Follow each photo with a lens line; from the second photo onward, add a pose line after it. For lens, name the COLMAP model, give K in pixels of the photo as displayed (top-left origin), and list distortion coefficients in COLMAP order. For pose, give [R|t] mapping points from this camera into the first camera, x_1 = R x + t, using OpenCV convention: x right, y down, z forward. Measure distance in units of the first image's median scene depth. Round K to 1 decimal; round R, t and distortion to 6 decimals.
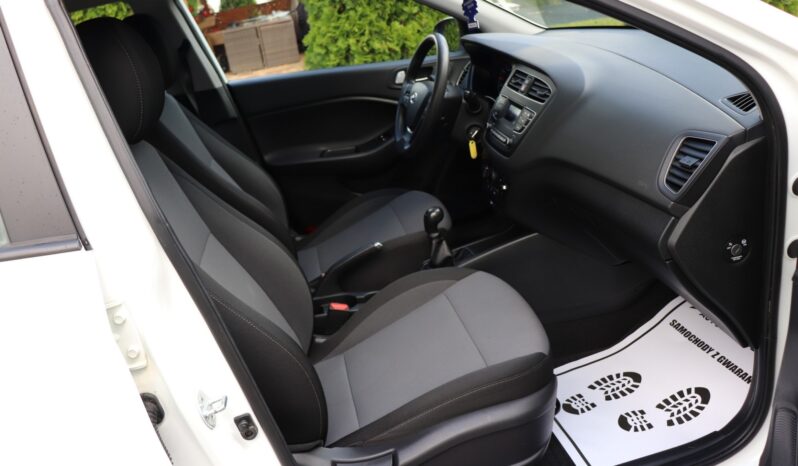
lens RADIAL K [[652.7, 0, 397.3], [0, 652.7, 238.1], [0, 0, 1]] dist [-0.169394, 0.145101]
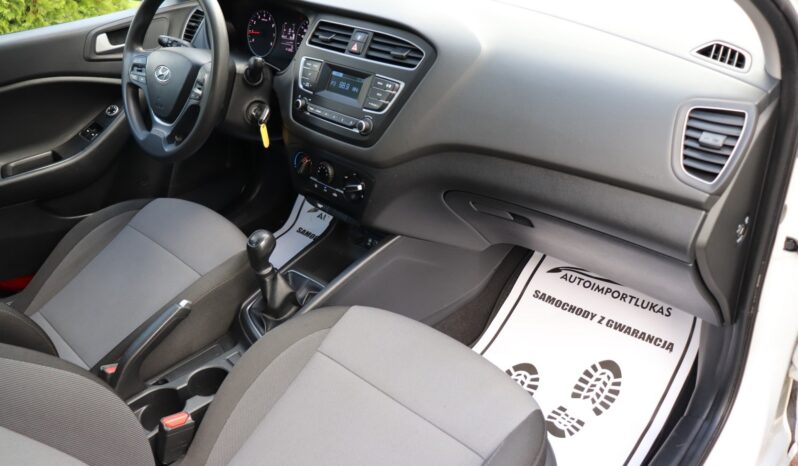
lens RADIAL K [[652.7, 0, 397.3], [0, 652.7, 238.1], [0, 0, 1]] dist [-0.169394, 0.145101]
pose [[0.814200, -0.240358, 0.528494, -0.208900], [0.184665, 0.970219, 0.156759, -0.134762], [-0.550433, -0.030040, 0.834339, 0.376679]]
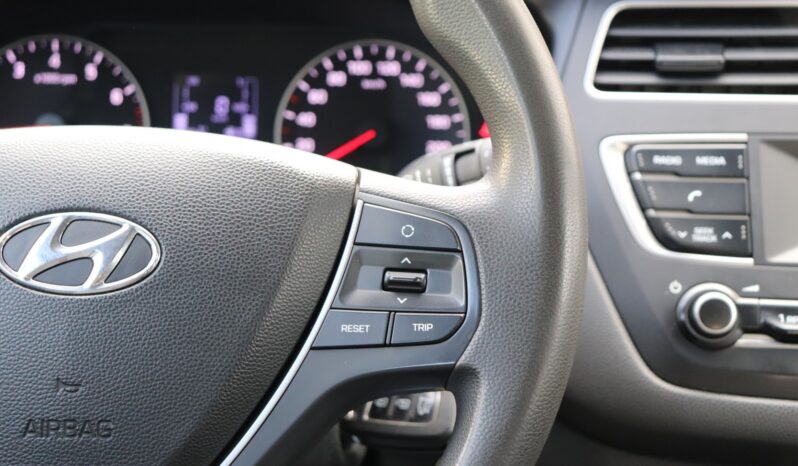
lens RADIAL K [[1424.4, 0, 396.8], [0, 1424.4, 249.0], [0, 0, 1]] dist [0.143146, 0.141955]
pose [[0.241757, -0.105621, 0.964571, -0.282463], [0.337373, 0.941189, 0.018502, -0.251289], [-0.909799, 0.320947, 0.263173, 1.086014]]
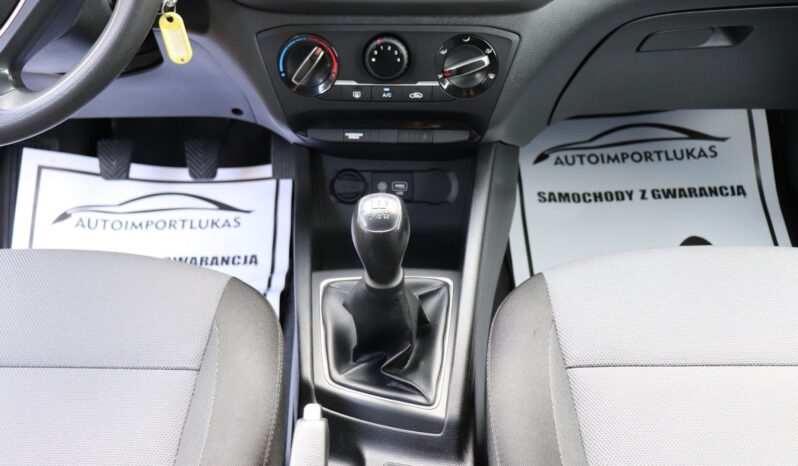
lens RADIAL K [[857.5, 0, 399.0], [0, 857.5, 233.0], [0, 0, 1]] dist [-0.080587, 0.169073]
pose [[0.202762, -0.454278, 0.867478, -0.347452], [0.362490, 0.857768, 0.364466, -0.201681], [-0.909664, 0.240552, 0.338594, 0.932094]]
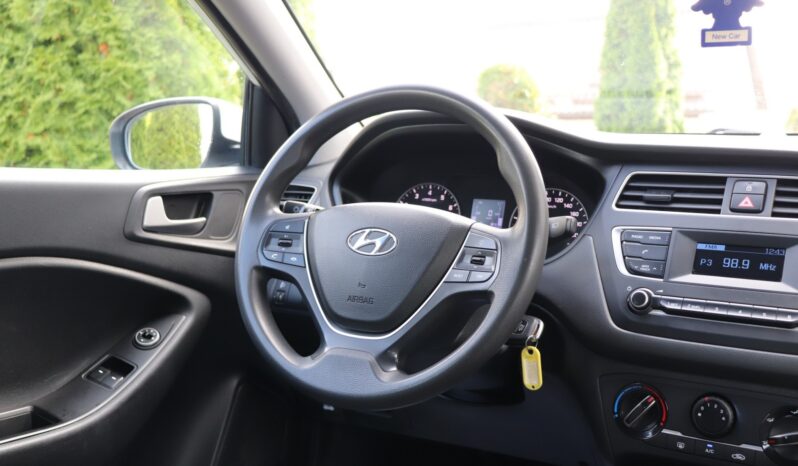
lens RADIAL K [[857.5, 0, 399.0], [0, 857.5, 233.0], [0, 0, 1]] dist [-0.080587, 0.169073]
pose [[0.639570, 0.049867, 0.767113, -0.420326], [0.204021, 0.951097, -0.231927, -0.131864], [-0.741165, 0.304841, 0.598120, 0.869275]]
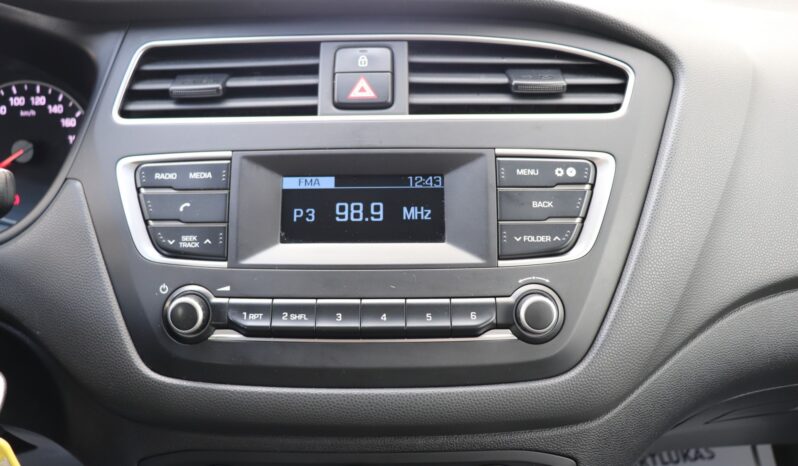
lens RADIAL K [[652.7, 0, 397.3], [0, 652.7, 238.1], [0, 0, 1]] dist [-0.169394, 0.145101]
pose [[0.154197, -0.217405, 0.963825, -0.039755], [0.367438, 0.918146, 0.148317, -0.222927], [-0.917177, 0.331275, 0.221458, 0.994950]]
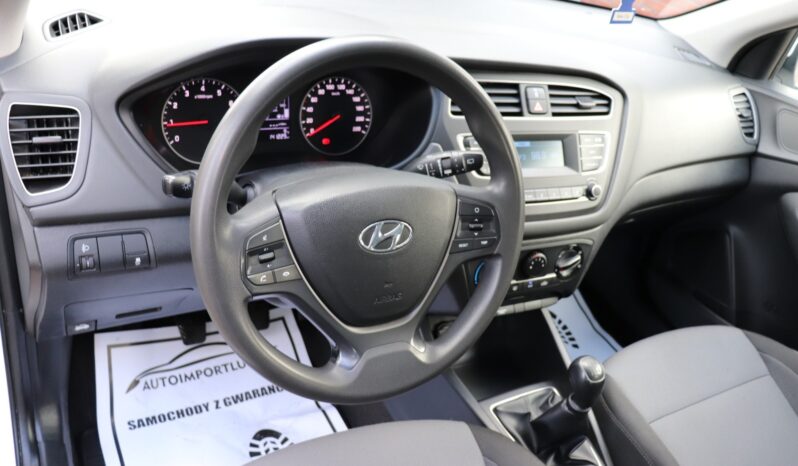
lens RADIAL K [[672.2, 0, 409.5], [0, 672.2, 231.1], [0, 0, 1]] dist [-0.128125, 0.002217]
pose [[-0.325514, -0.413819, 0.850173, -0.348819], [0.231175, 0.837024, 0.495932, -0.489061], [-0.916841, 0.357972, -0.176799, 1.311181]]
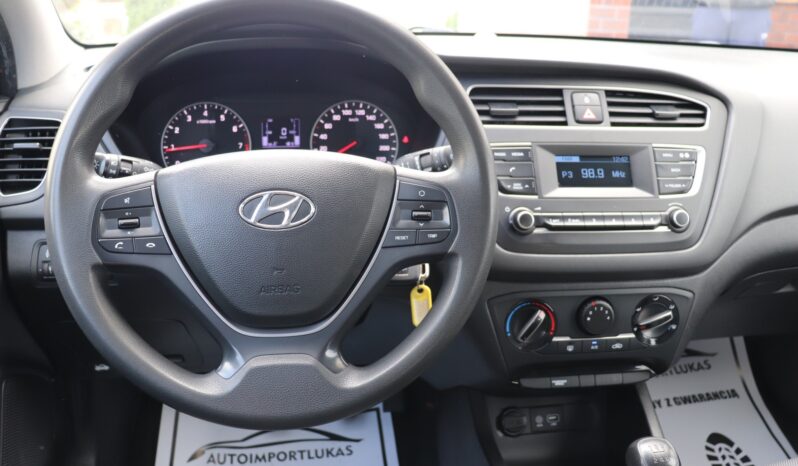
lens RADIAL K [[652.7, 0, 397.3], [0, 652.7, 238.1], [0, 0, 1]] dist [-0.169394, 0.145101]
pose [[0.054785, -0.199638, 0.978337, -0.302006], [0.360238, 0.917771, 0.167107, -0.290528], [-0.931250, 0.343280, 0.122197, 1.151559]]
